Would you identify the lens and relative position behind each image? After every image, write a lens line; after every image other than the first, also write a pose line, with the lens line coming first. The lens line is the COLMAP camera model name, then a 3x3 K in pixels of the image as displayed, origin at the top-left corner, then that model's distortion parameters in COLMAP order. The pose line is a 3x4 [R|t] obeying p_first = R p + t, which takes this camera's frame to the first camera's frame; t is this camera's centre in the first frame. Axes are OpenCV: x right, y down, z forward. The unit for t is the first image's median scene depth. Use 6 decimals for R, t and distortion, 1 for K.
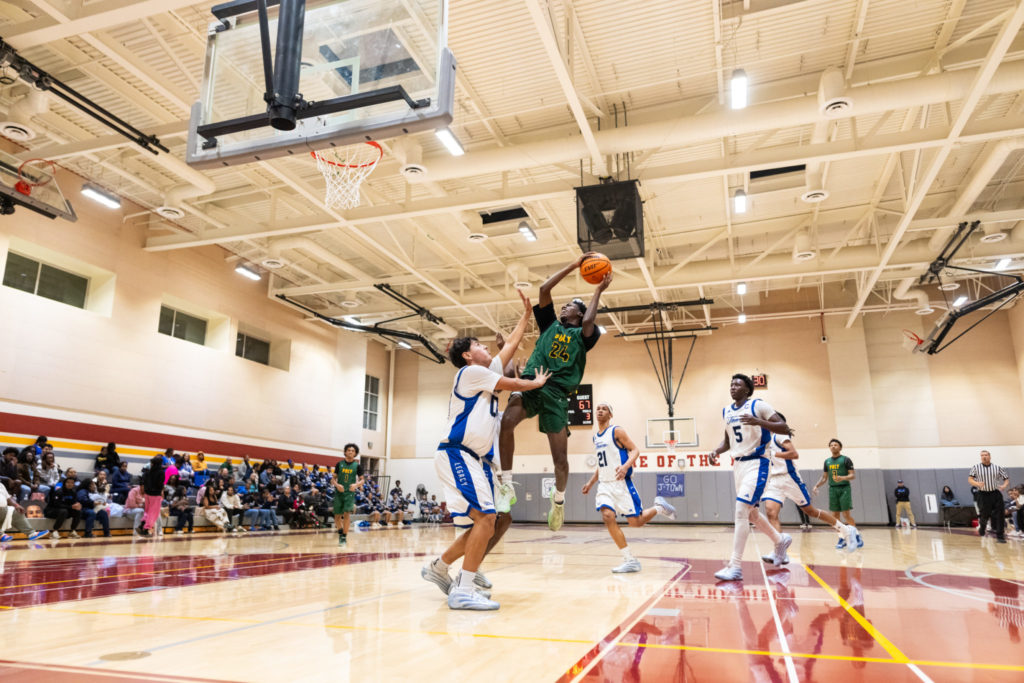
lens RADIAL K [[701.3, 0, 512.0], [0, 701.3, 341.5], [0, 0, 1]] dist [0.000380, 0.001464]
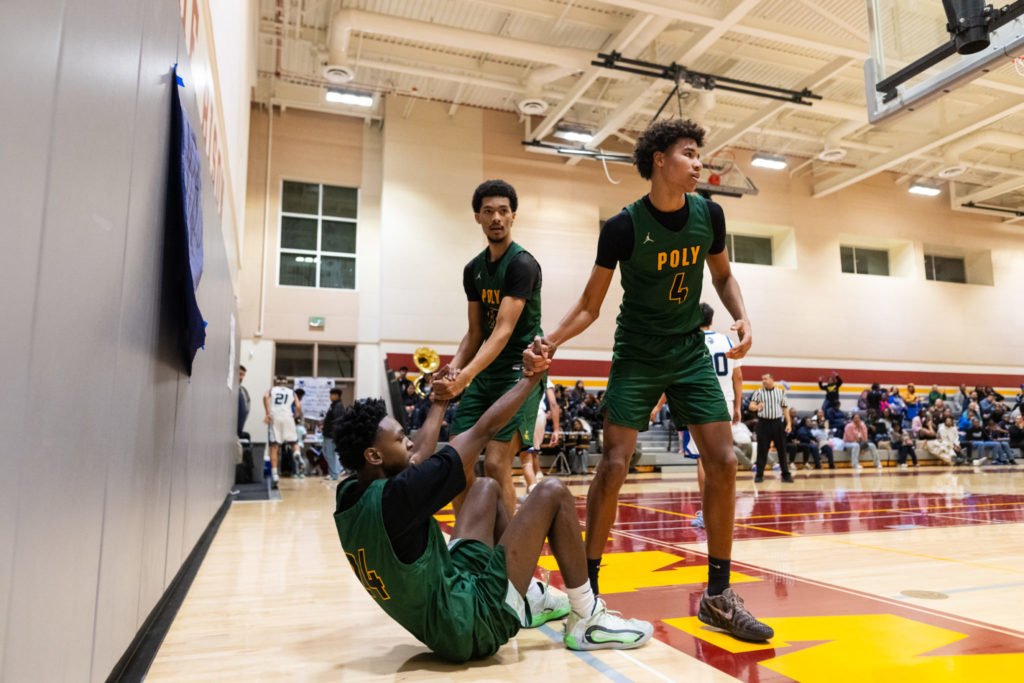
lens RADIAL K [[701.3, 0, 512.0], [0, 701.3, 341.5], [0, 0, 1]] dist [0.000380, 0.001464]
pose [[0.605628, -0.119015, -0.786797, -0.003503], [0.194978, 0.980806, 0.001720, -0.010922], [0.771491, -0.154450, 0.617209, -0.018789]]
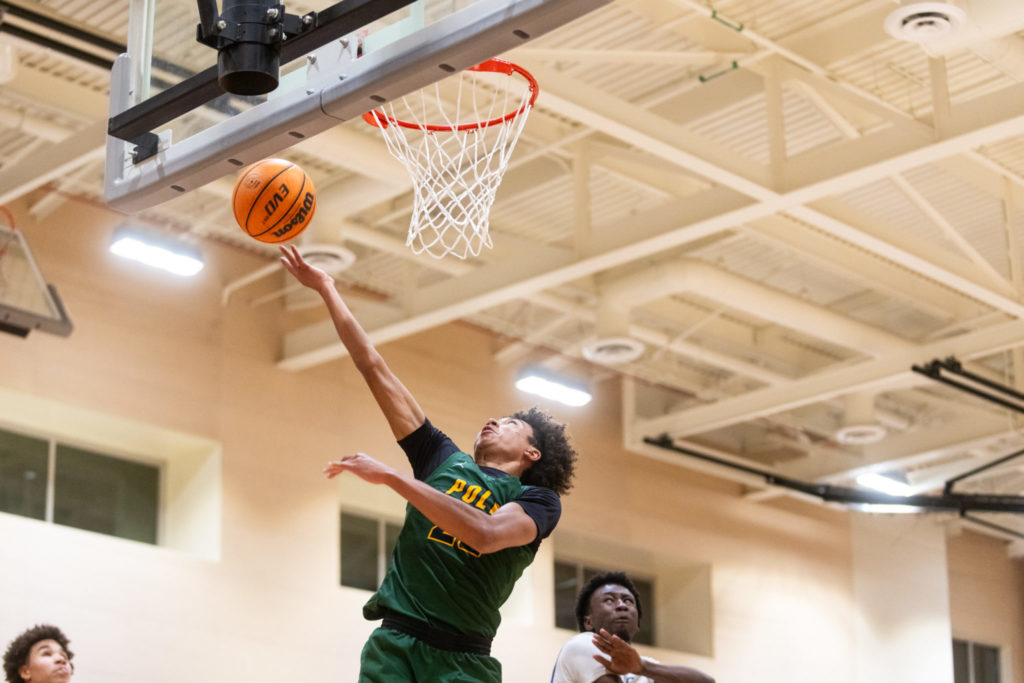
lens RADIAL K [[2282.2, 0, 512.0], [0, 2282.2, 341.5], [0, 0, 1]] dist [-0.449185, -0.083472]
pose [[0.901756, -0.152586, -0.404418, 0.071262], [0.117020, 0.986860, -0.111415, 0.002721], [0.416105, 0.053144, 0.907762, -0.032779]]
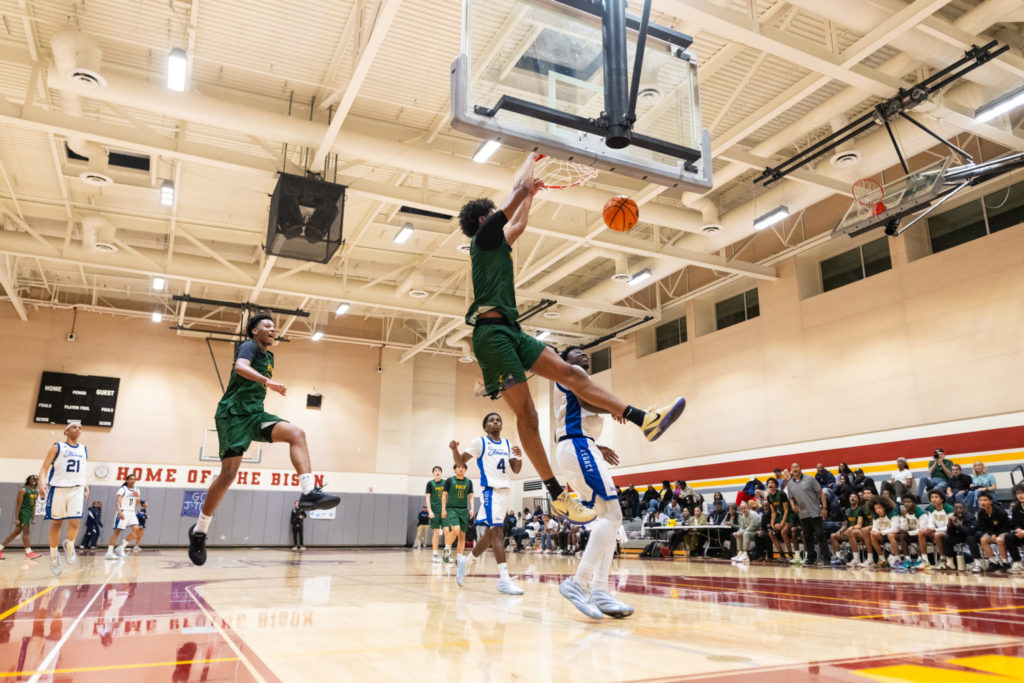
lens RADIAL K [[736.1, 0, 526.2], [0, 736.1, 331.6], [0, 0, 1]] dist [-0.002824, -0.000256]
pose [[0.711570, 0.188650, 0.676816, -0.225604], [-0.167899, 0.981028, -0.096922, 0.016596], [-0.682260, -0.044670, 0.729744, 0.064932]]
